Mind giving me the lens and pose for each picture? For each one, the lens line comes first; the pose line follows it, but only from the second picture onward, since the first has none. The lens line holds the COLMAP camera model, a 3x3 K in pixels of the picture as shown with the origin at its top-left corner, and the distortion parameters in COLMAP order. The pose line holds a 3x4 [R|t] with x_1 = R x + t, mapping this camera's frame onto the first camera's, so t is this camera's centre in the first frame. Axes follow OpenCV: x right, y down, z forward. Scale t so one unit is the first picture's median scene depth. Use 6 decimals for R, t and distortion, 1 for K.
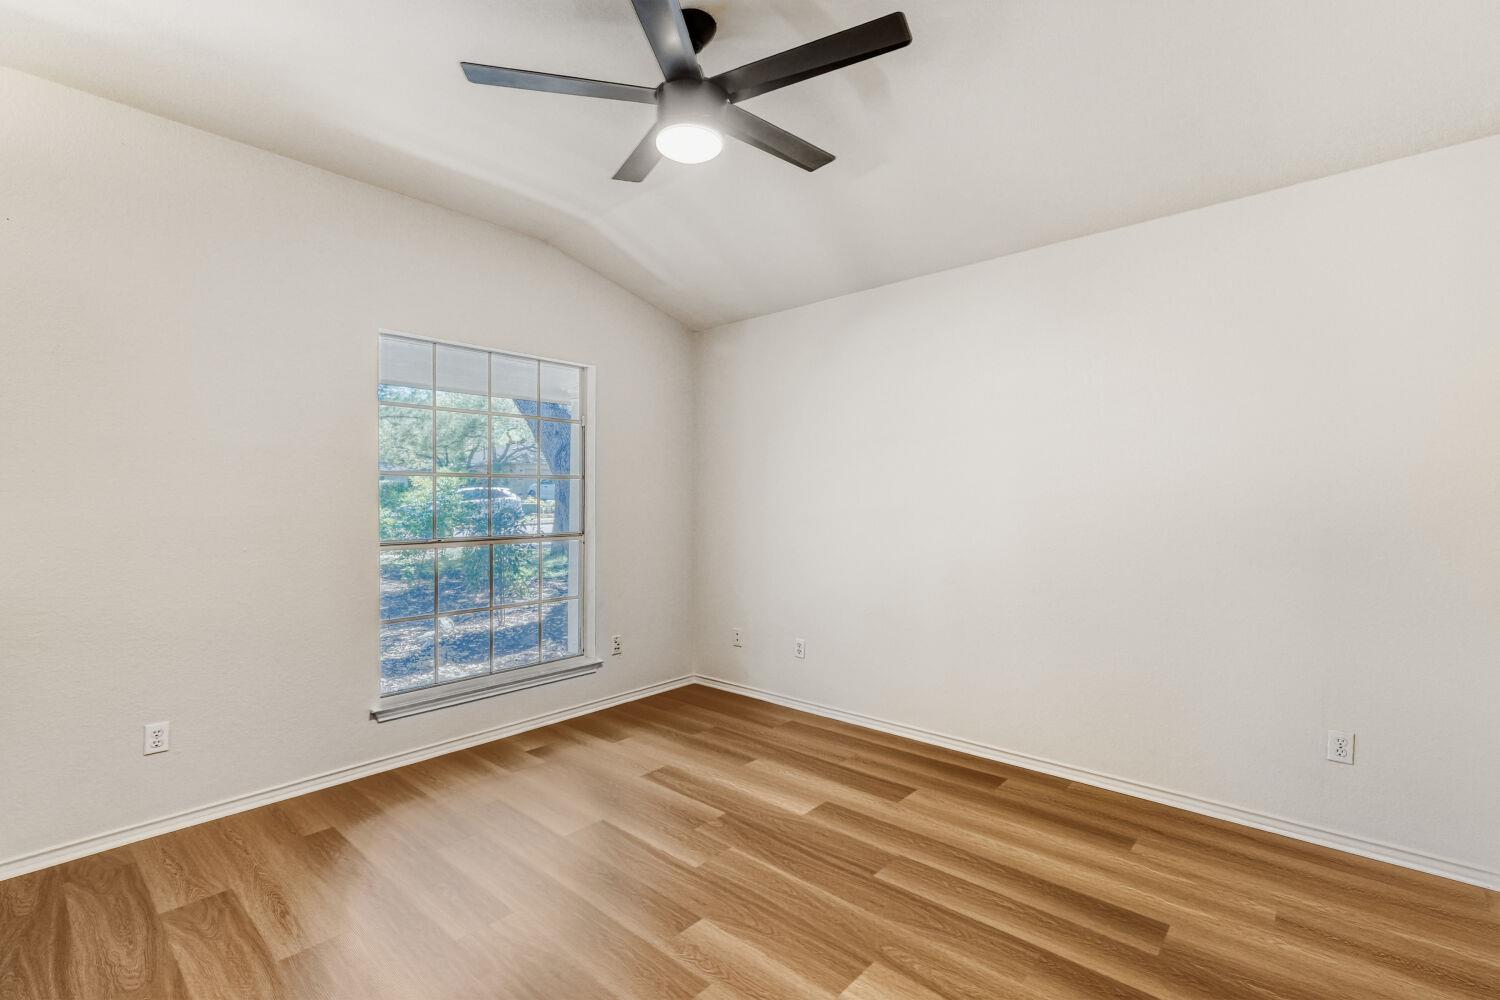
lens RADIAL K [[665.8, 0, 743.2], [0, 665.8, 498.1], [0, 0, 1]] dist [0.000718, -0.000182]
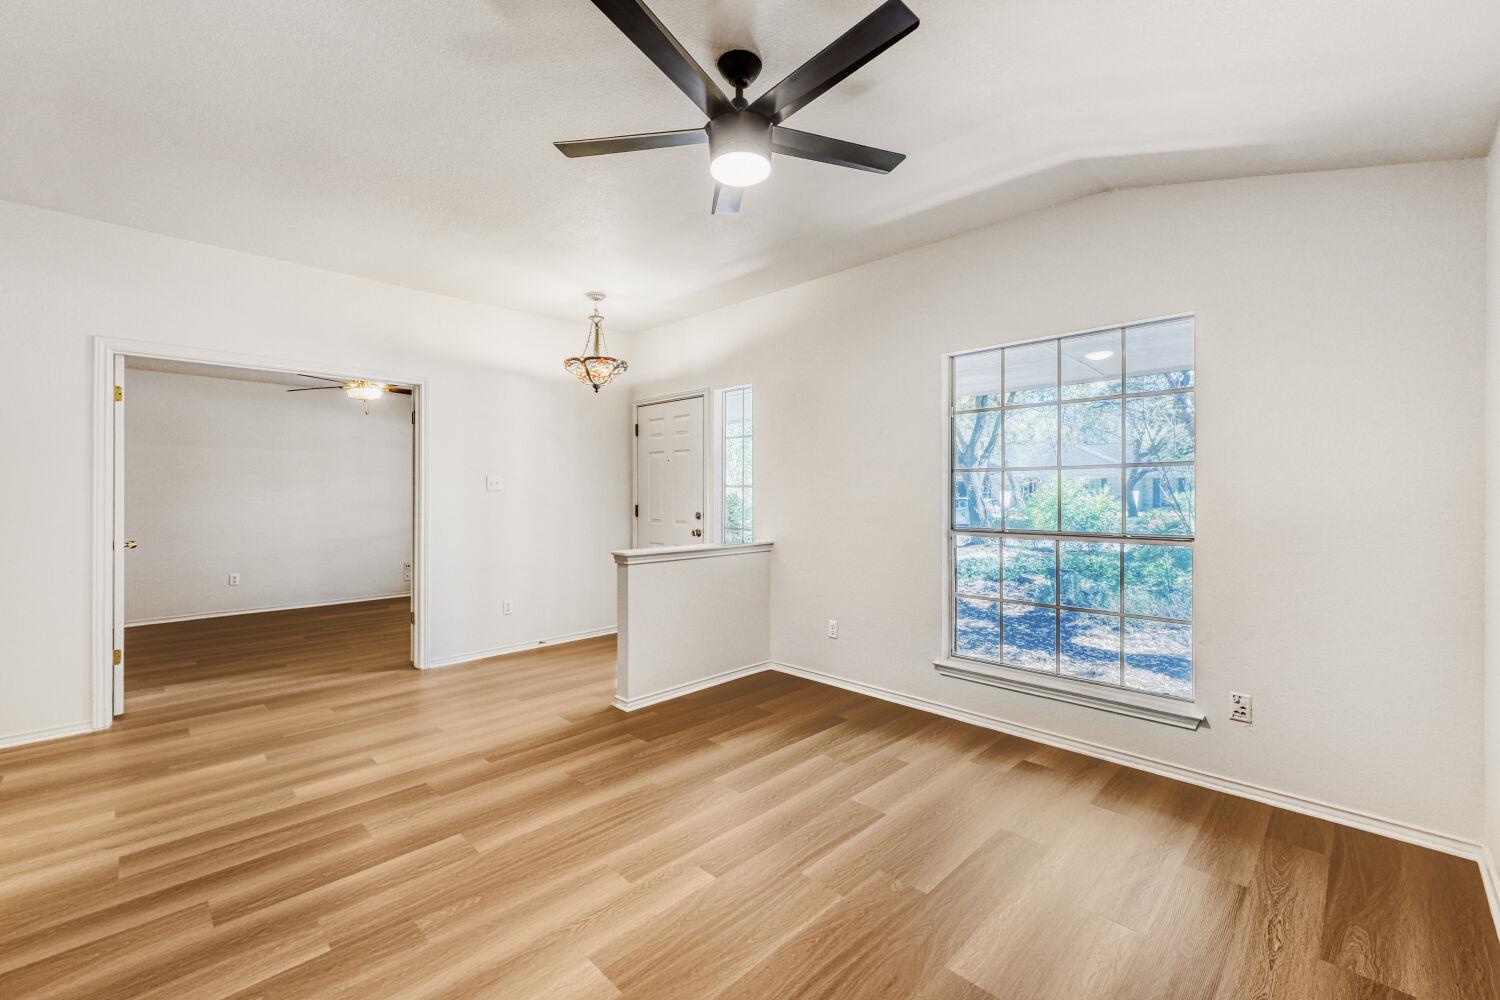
lens RADIAL K [[622.3, 0, 746.3], [0, 622.3, 497.0], [0, 0, 1]] dist [0.012169, 0.000602]
pose [[-0.050591, 0.006594, -0.998698, 0.607219], [0.003864, 0.999972, 0.006407, 0.005413], [0.998712, -0.003535, -0.050615, 0.707171]]
